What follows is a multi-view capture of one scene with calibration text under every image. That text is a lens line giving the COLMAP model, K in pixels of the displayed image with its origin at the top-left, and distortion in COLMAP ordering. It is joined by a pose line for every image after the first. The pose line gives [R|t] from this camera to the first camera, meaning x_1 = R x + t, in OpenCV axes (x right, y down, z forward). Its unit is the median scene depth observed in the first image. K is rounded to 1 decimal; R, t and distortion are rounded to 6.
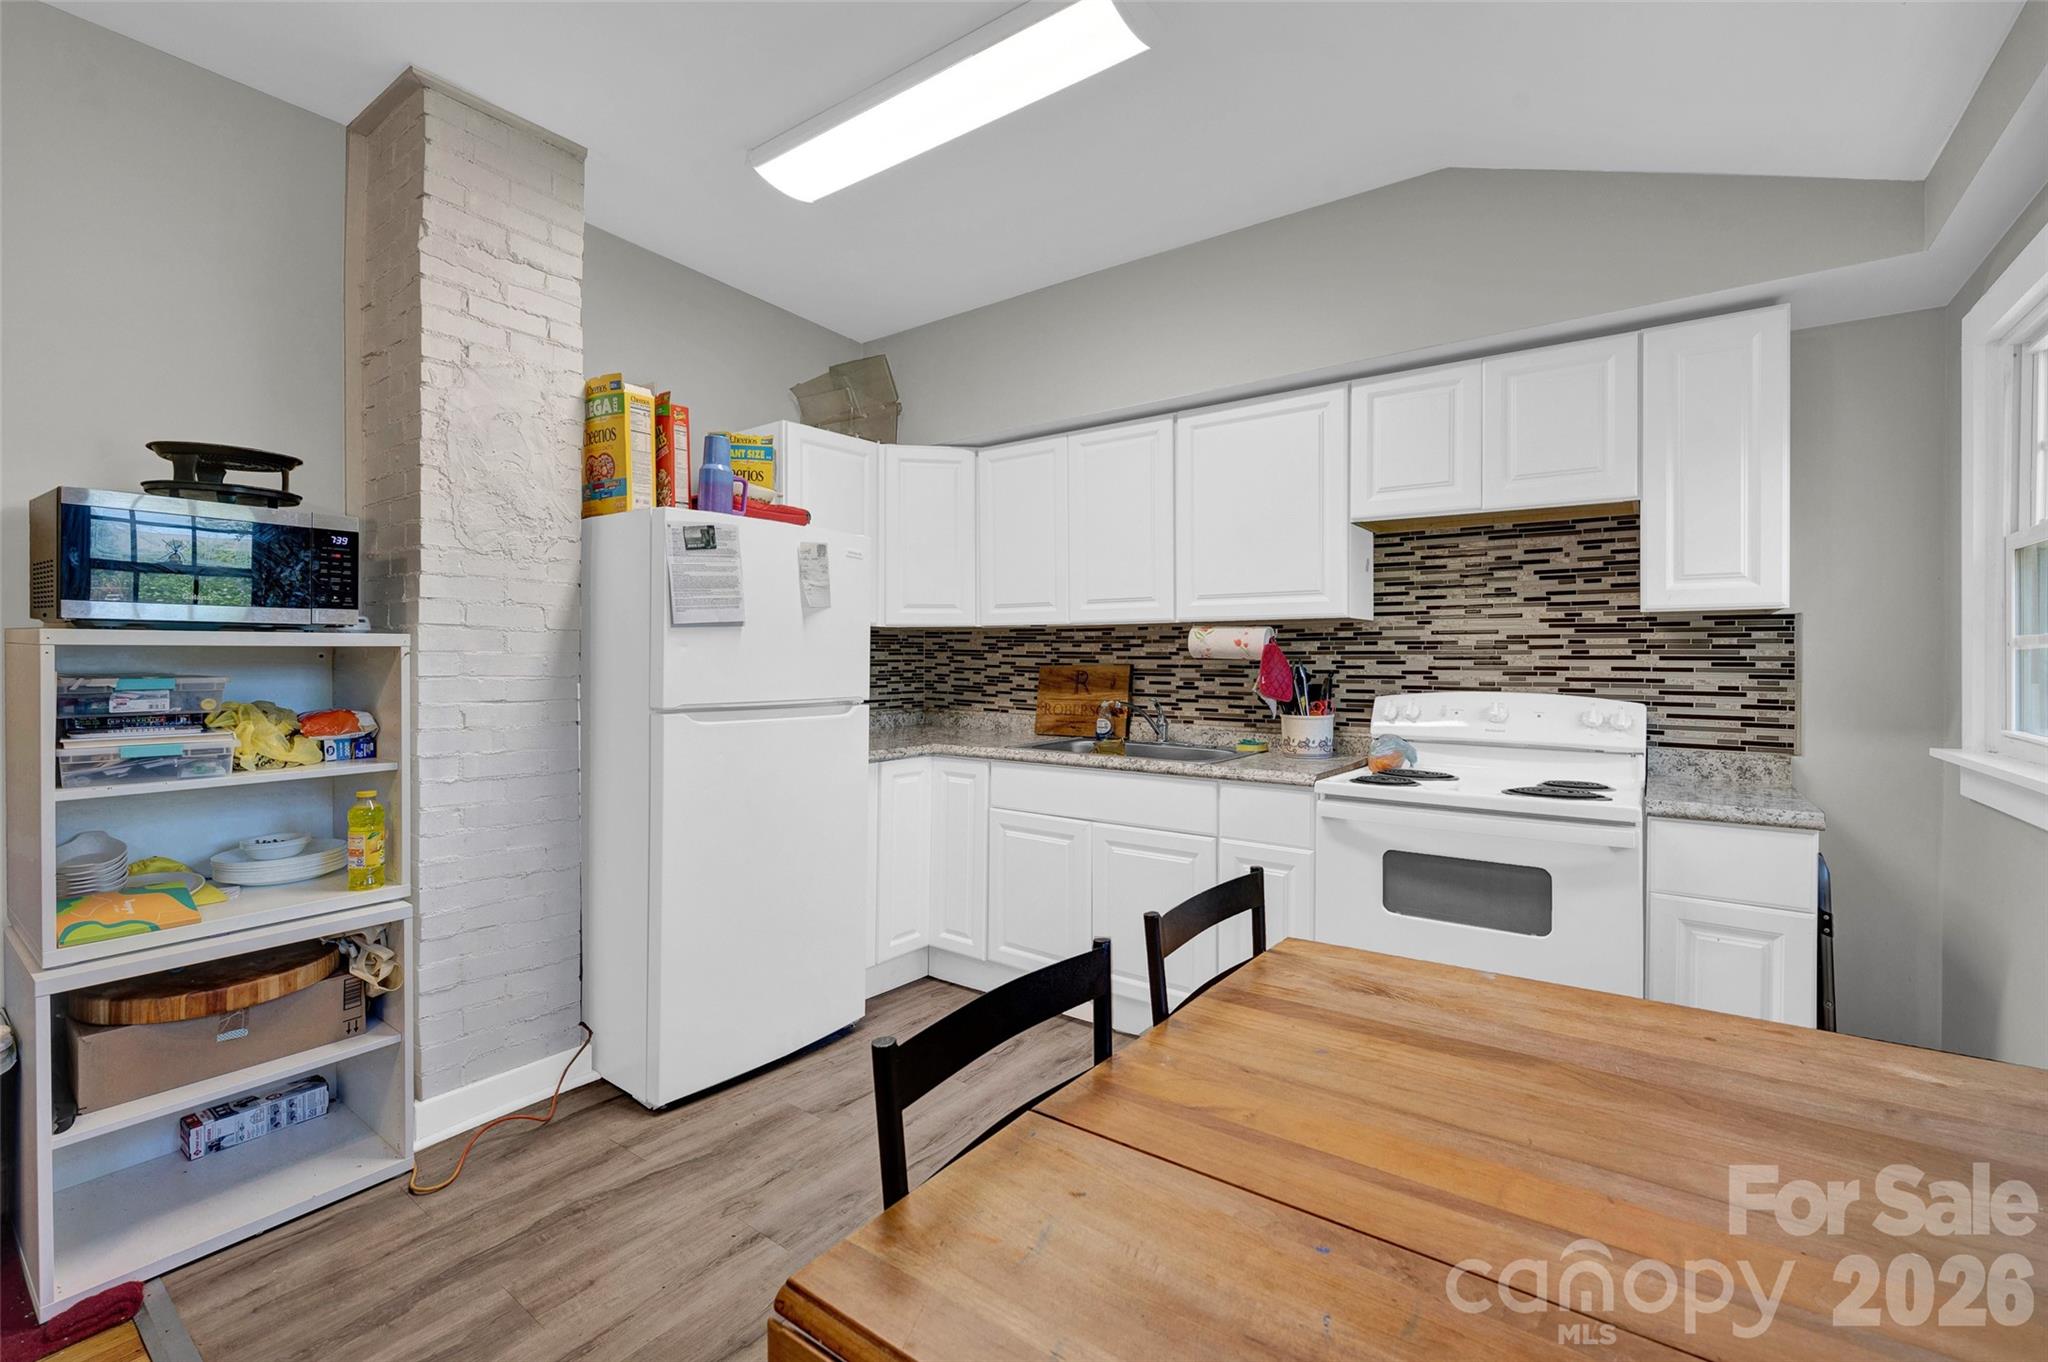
lens RADIAL K [[872.9, 0, 1031.2], [0, 872.9, 665.6], [0, 0, 1]] dist [0.000555, -0.000093]
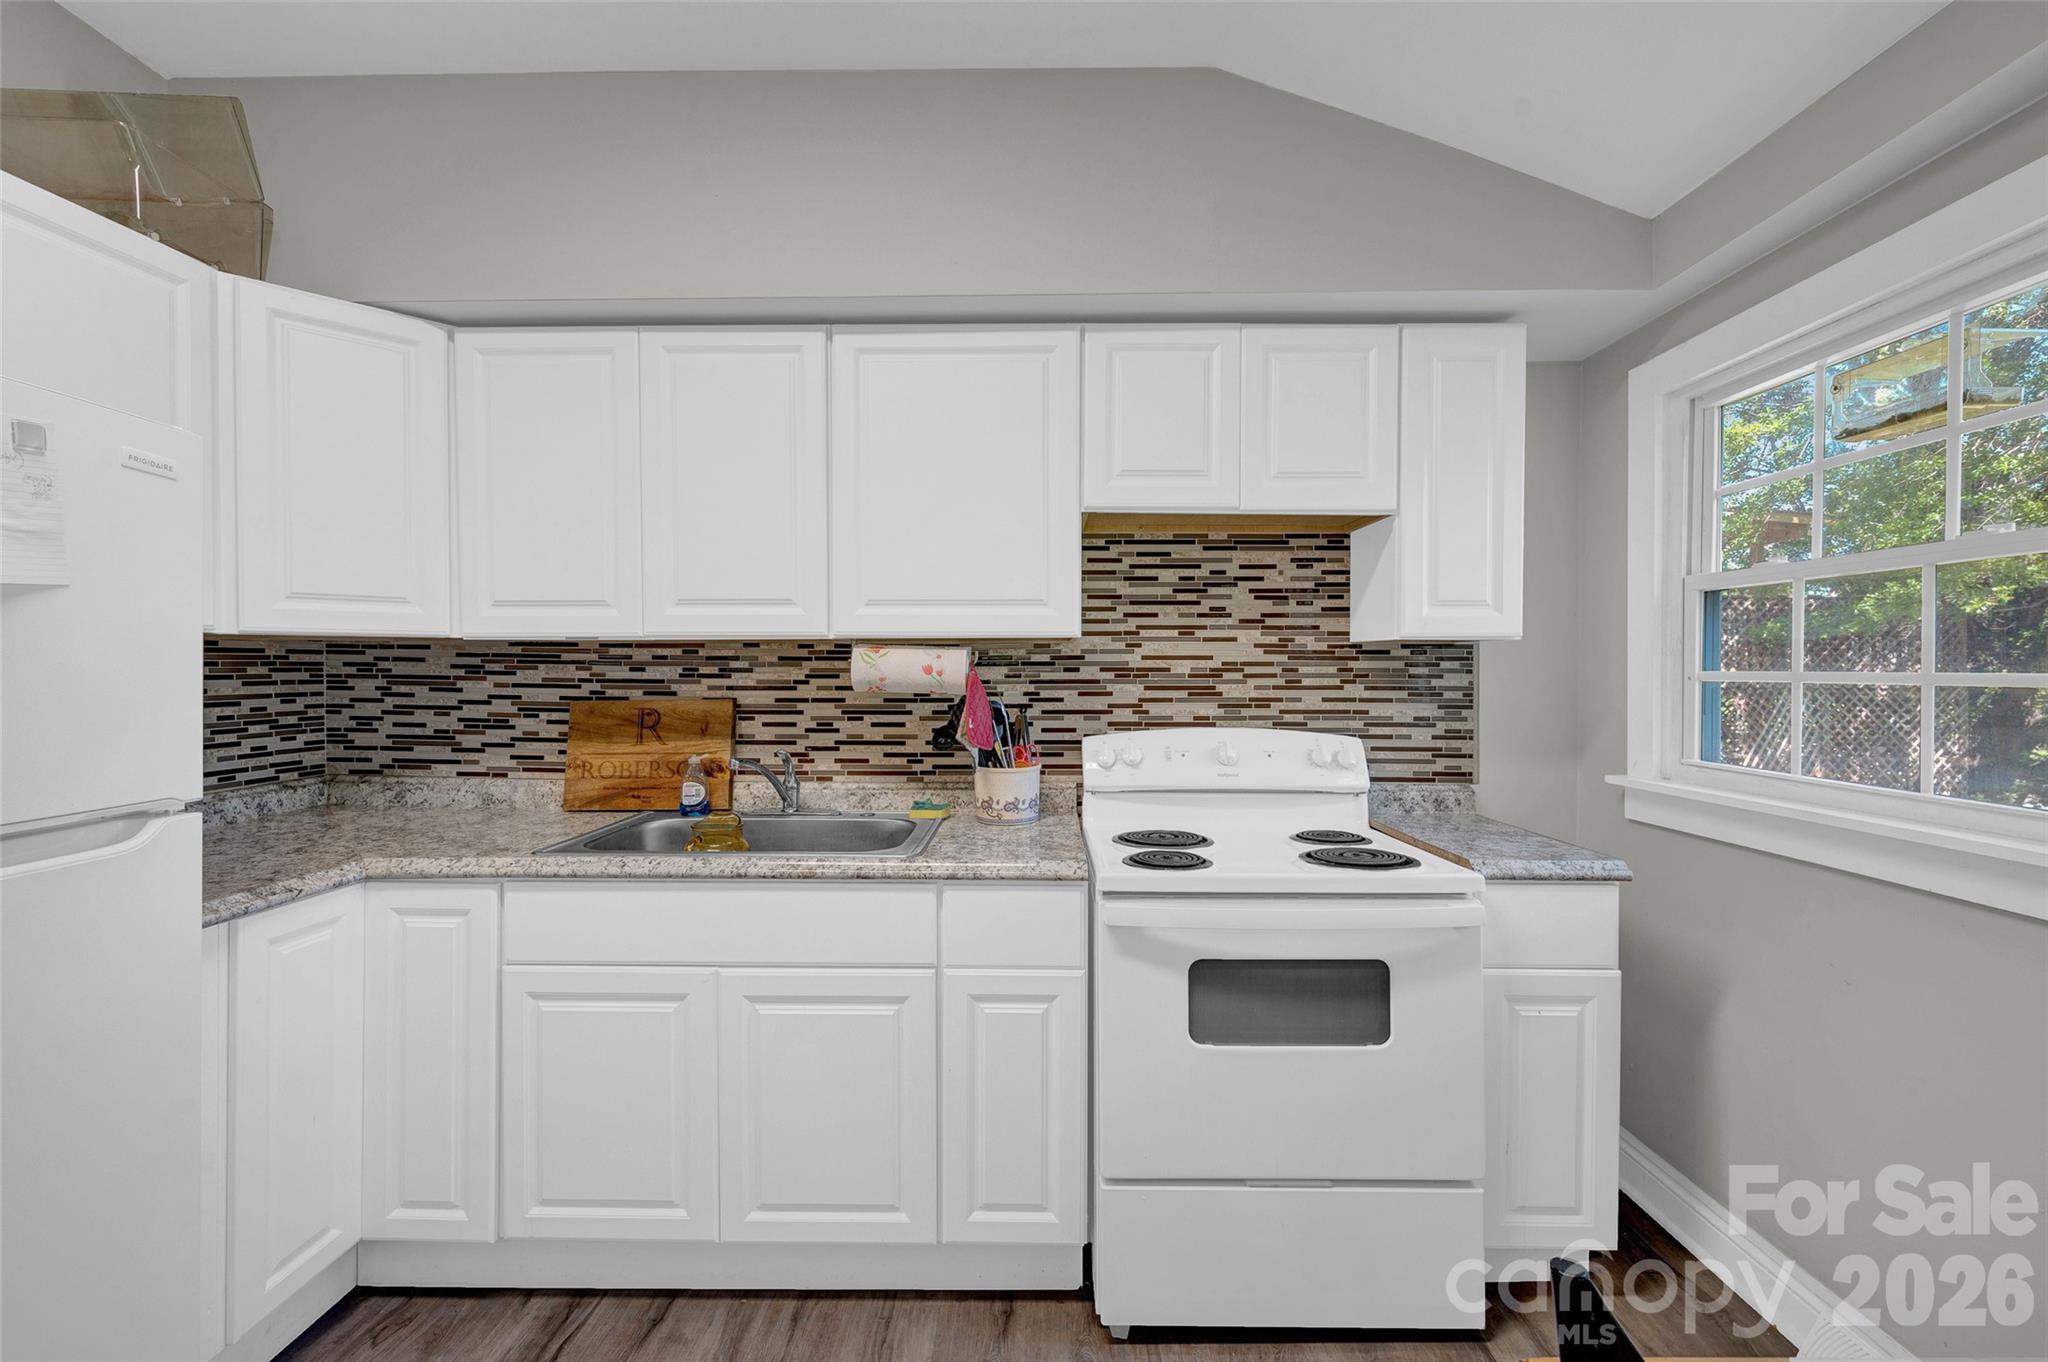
lens RADIAL K [[831.8, 0, 1024.0], [0, 831.8, 681.0], [0, 0, 1]] dist [0.000759, -0.000235]
pose [[0.819861, -0.008789, 0.572496, -0.083544], [0.005963, 0.999959, 0.006813, -0.021289], [-0.572532, -0.002172, 0.819879, 0.409506]]
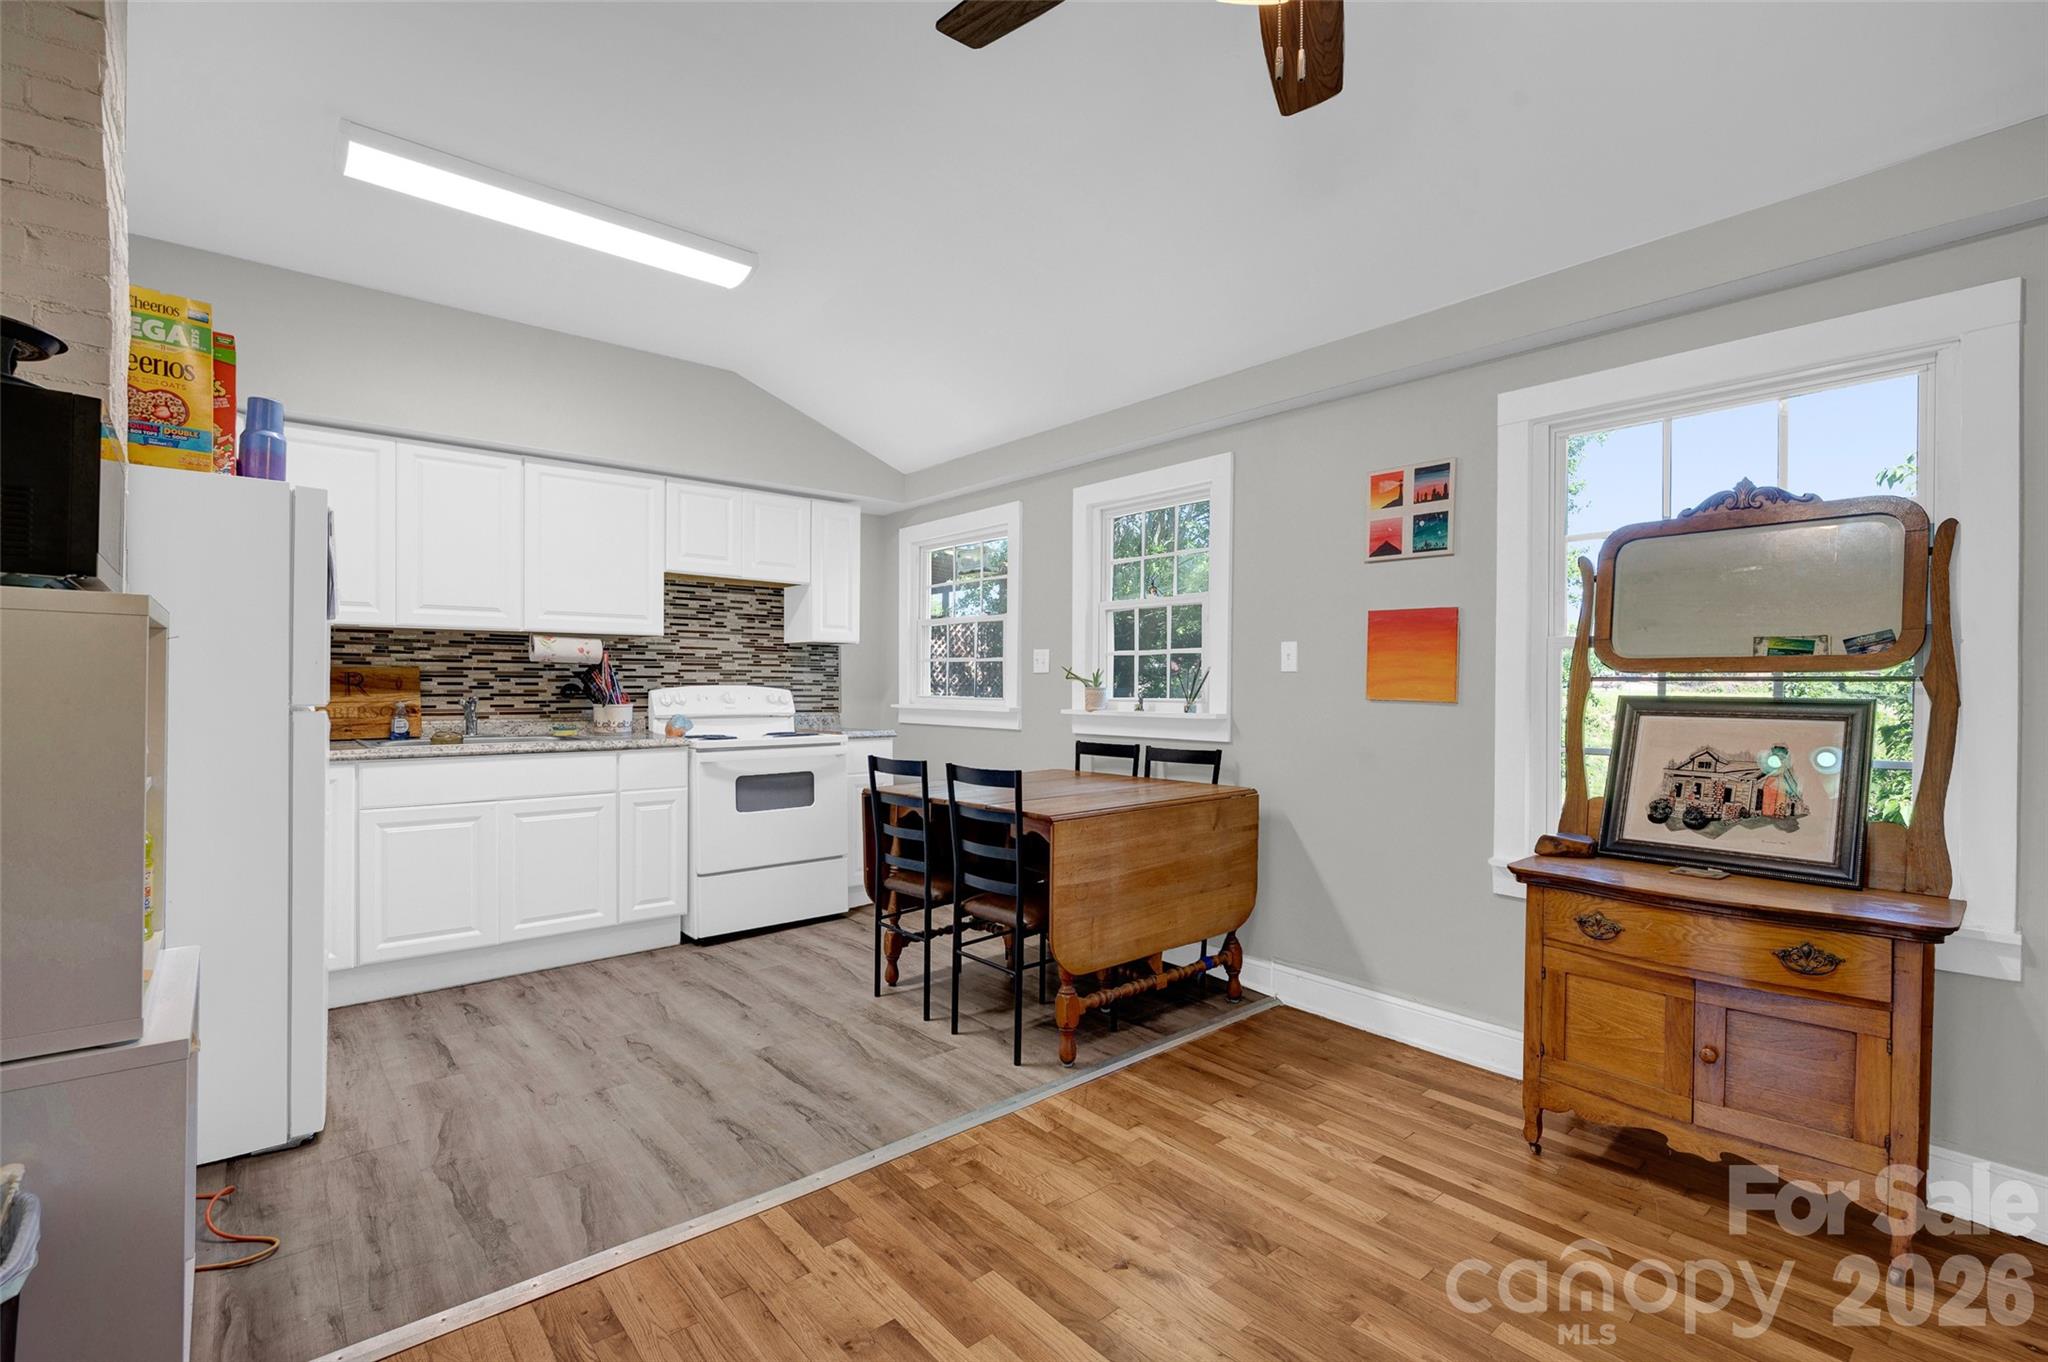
lens RADIAL K [[920.0, 0, 1031.9], [0, 920.0, 685.3], [0, 0, 1]] dist [0.001367, 0.000037]
pose [[0.228373, -0.005605, 0.973557, -0.954184], [0.003836, 0.999981, 0.004857, 0.022426], [-0.973566, 0.002625, 0.228391, 0.030360]]
